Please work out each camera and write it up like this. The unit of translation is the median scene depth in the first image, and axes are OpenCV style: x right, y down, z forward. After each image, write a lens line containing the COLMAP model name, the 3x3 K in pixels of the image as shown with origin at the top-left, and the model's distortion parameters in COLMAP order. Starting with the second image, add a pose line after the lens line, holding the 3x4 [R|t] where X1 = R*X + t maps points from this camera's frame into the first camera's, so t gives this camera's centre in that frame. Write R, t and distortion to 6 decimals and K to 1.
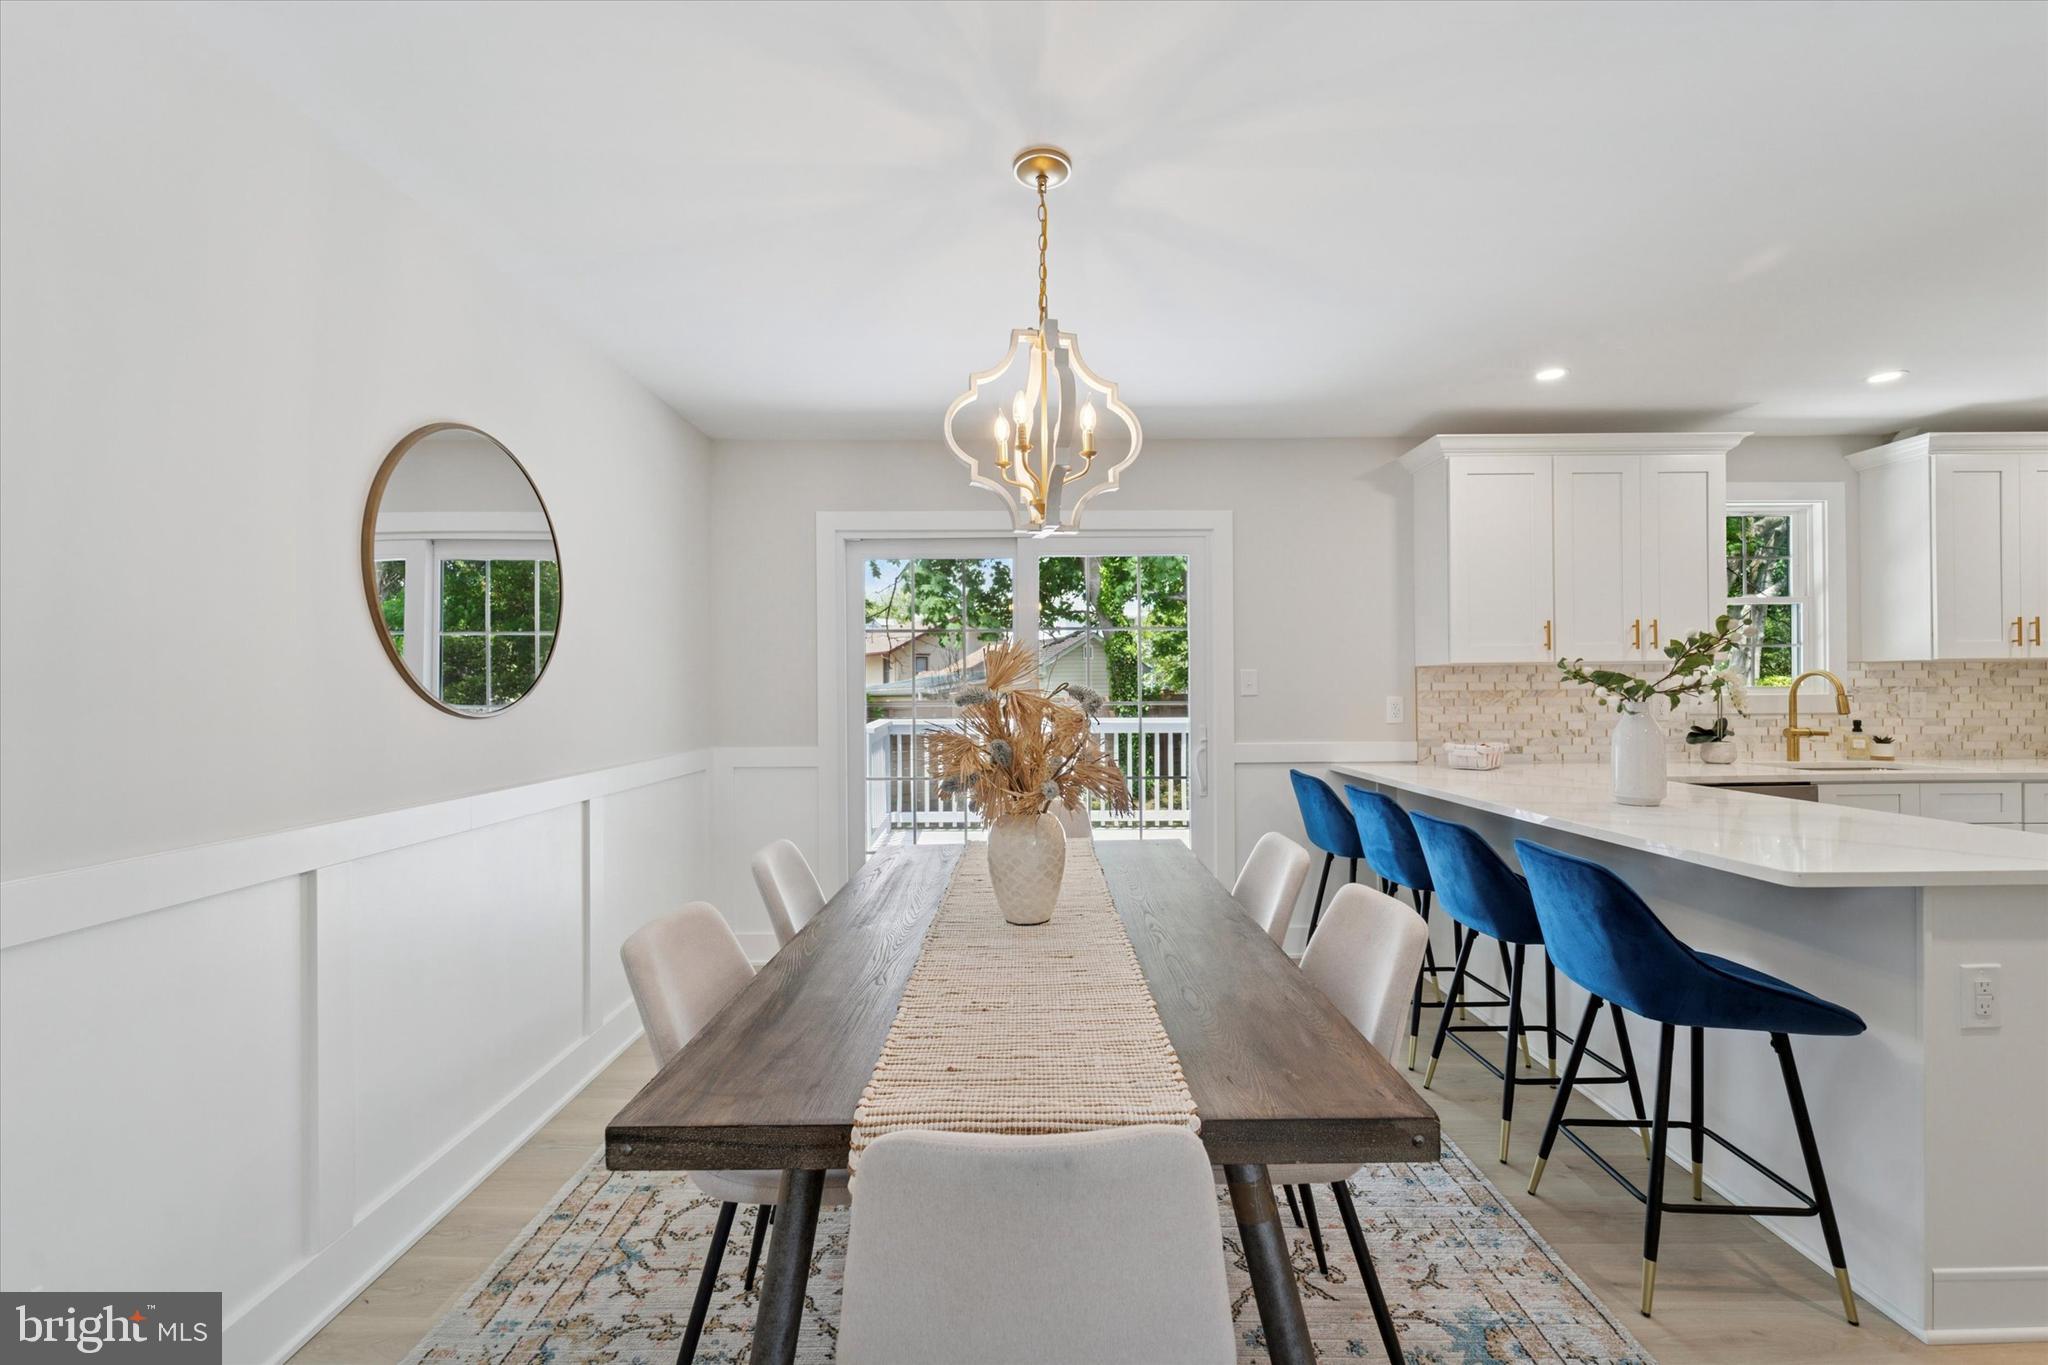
lens RADIAL K [[817.9, 0, 1025.2], [0, 817.9, 691.0], [0, 0, 1]] dist [0.000581, -0.003046]
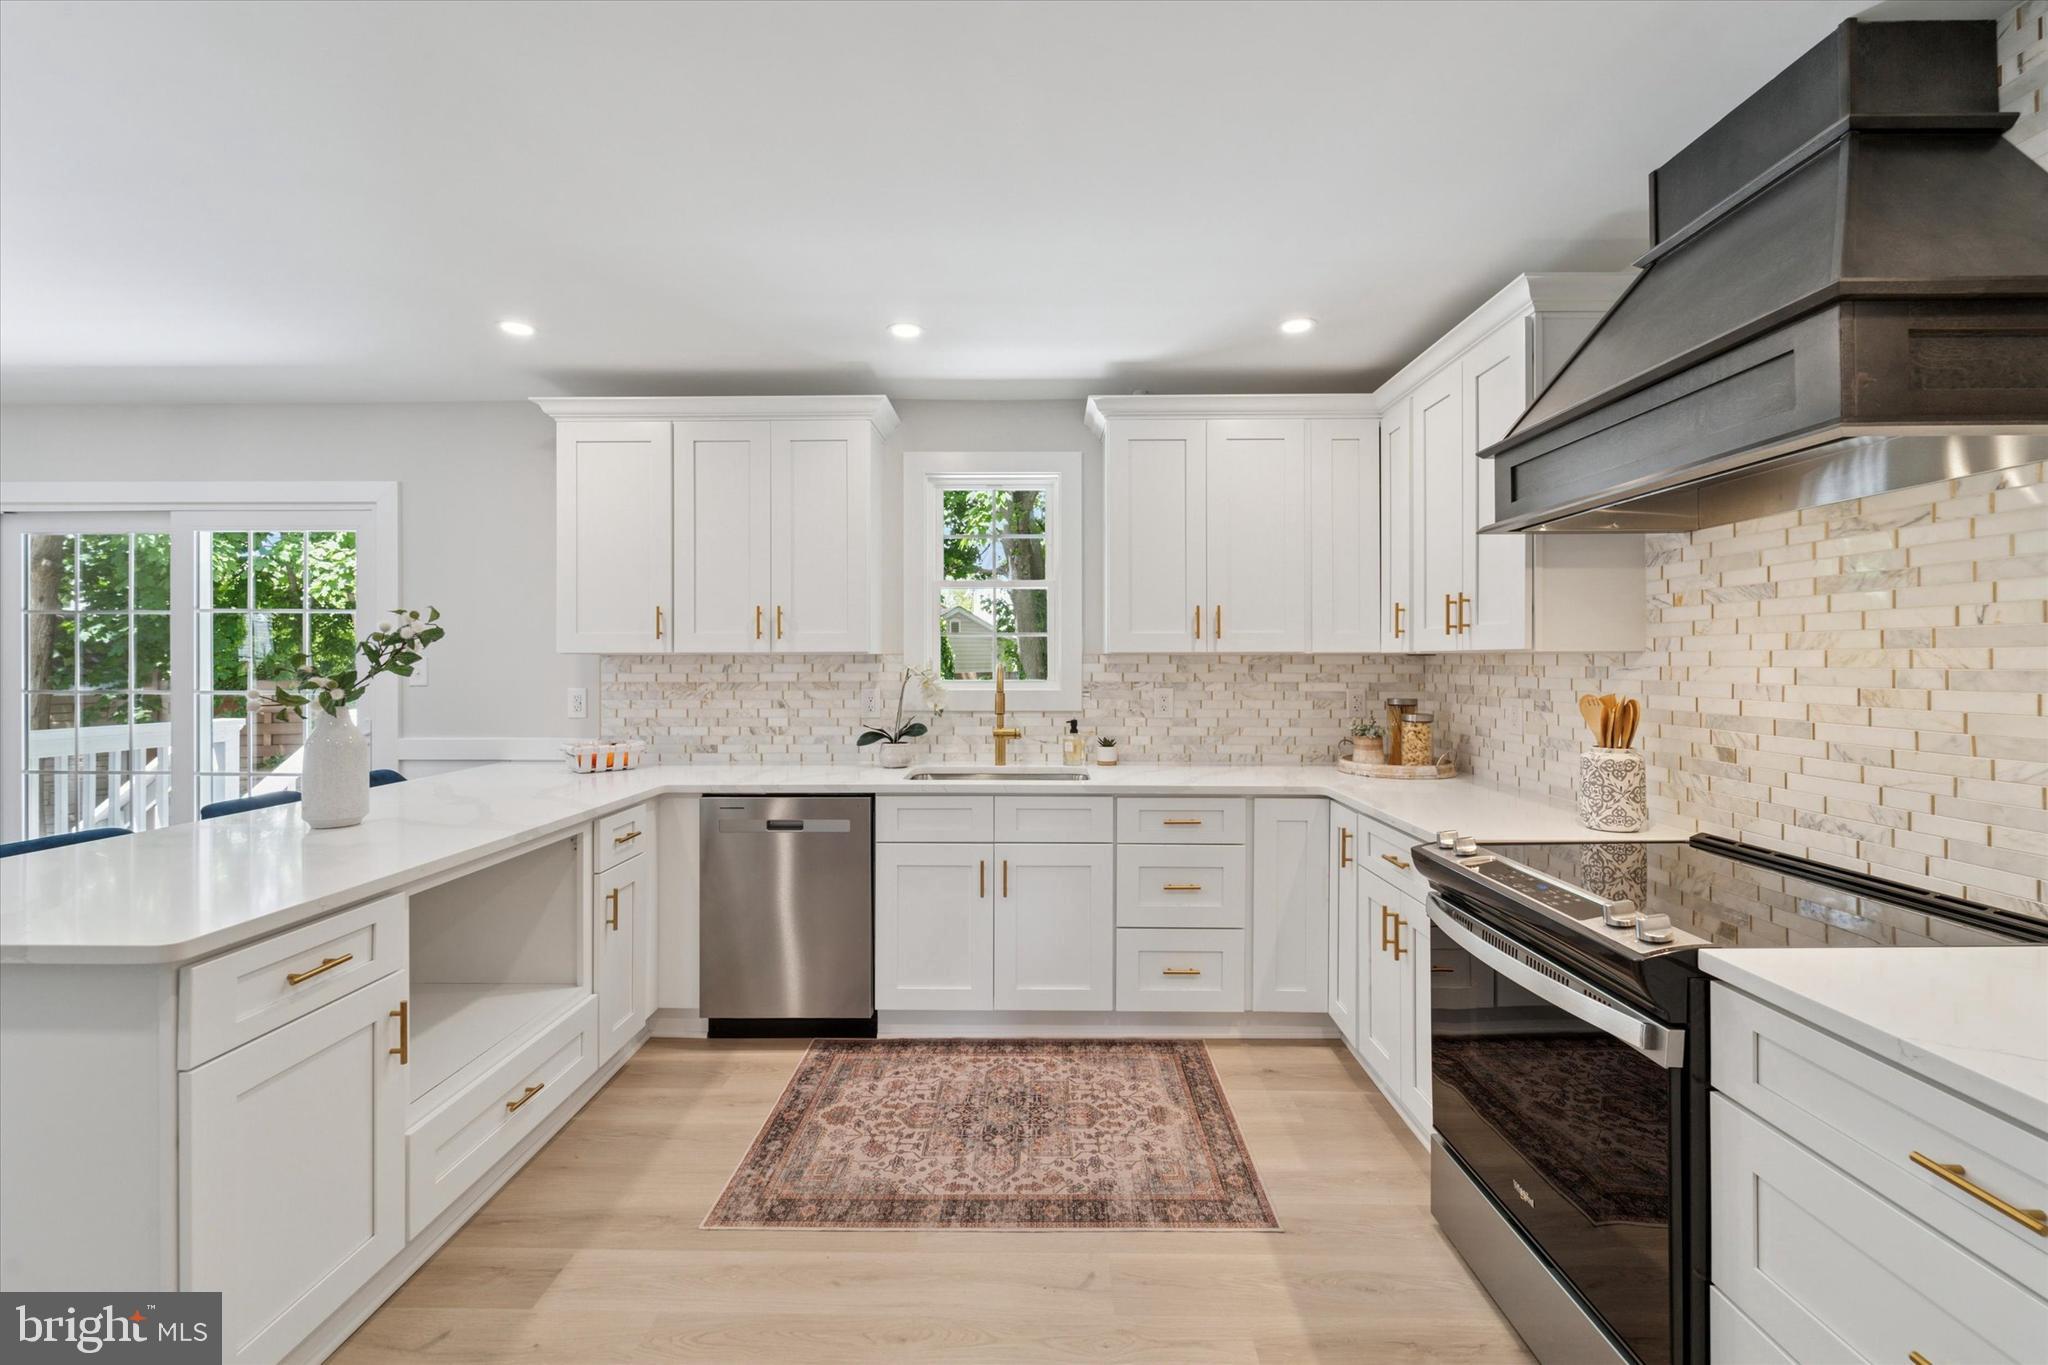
lens RADIAL K [[839.7, 0, 1028.9], [0, 839.7, 668.6], [0, 0, 1]] dist [0.000301, -0.000054]
pose [[0.999838, 0.008342, -0.015923, 0.964135], [-0.008168, 0.999907, 0.010937, -0.029057], [0.016012, -0.010805, 0.999813, 0.083814]]
